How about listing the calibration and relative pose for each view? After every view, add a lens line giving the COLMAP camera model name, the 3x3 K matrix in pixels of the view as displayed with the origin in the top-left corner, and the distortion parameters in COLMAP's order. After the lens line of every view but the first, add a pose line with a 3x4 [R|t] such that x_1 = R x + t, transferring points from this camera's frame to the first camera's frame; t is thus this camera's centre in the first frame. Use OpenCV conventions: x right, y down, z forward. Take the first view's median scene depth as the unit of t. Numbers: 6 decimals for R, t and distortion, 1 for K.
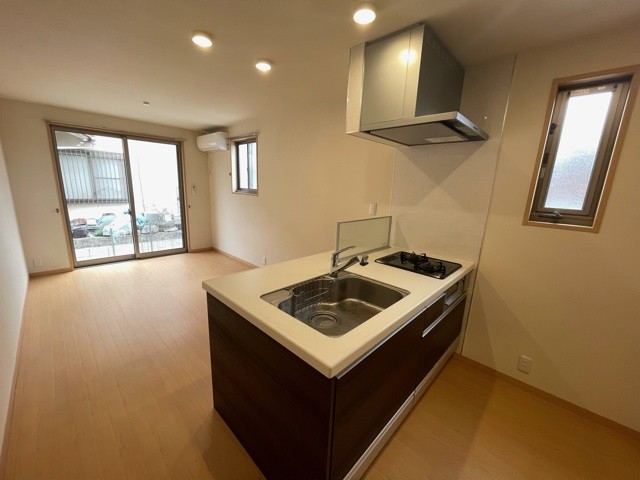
lens RADIAL K [[256.7, 0, 316.2], [0, 256.7, 243.1], [0, 0, 1]] dist [-0.003738, 0.000497]
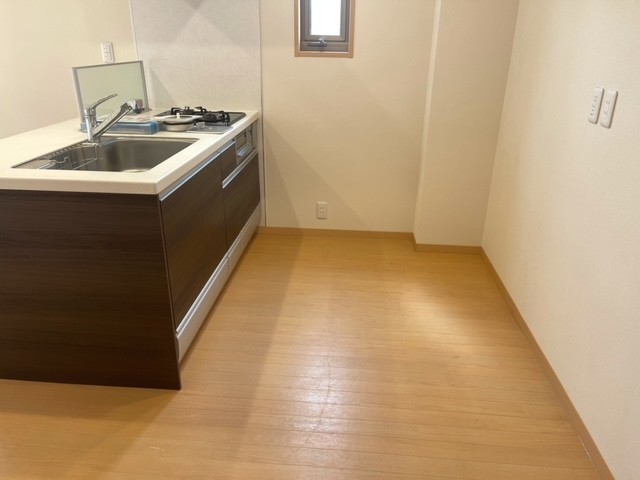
lens RADIAL K [[482.3, 0, 322.9], [0, 482.3, 241.6], [0, 0, 1]] dist [0.011616, 0.000037]
pose [[0.768080, -0.275399, 0.578108, -0.275223], [0.155049, 0.955913, 0.249379, 0.141639], [-0.621299, -0.101908, 0.776918, -0.440041]]
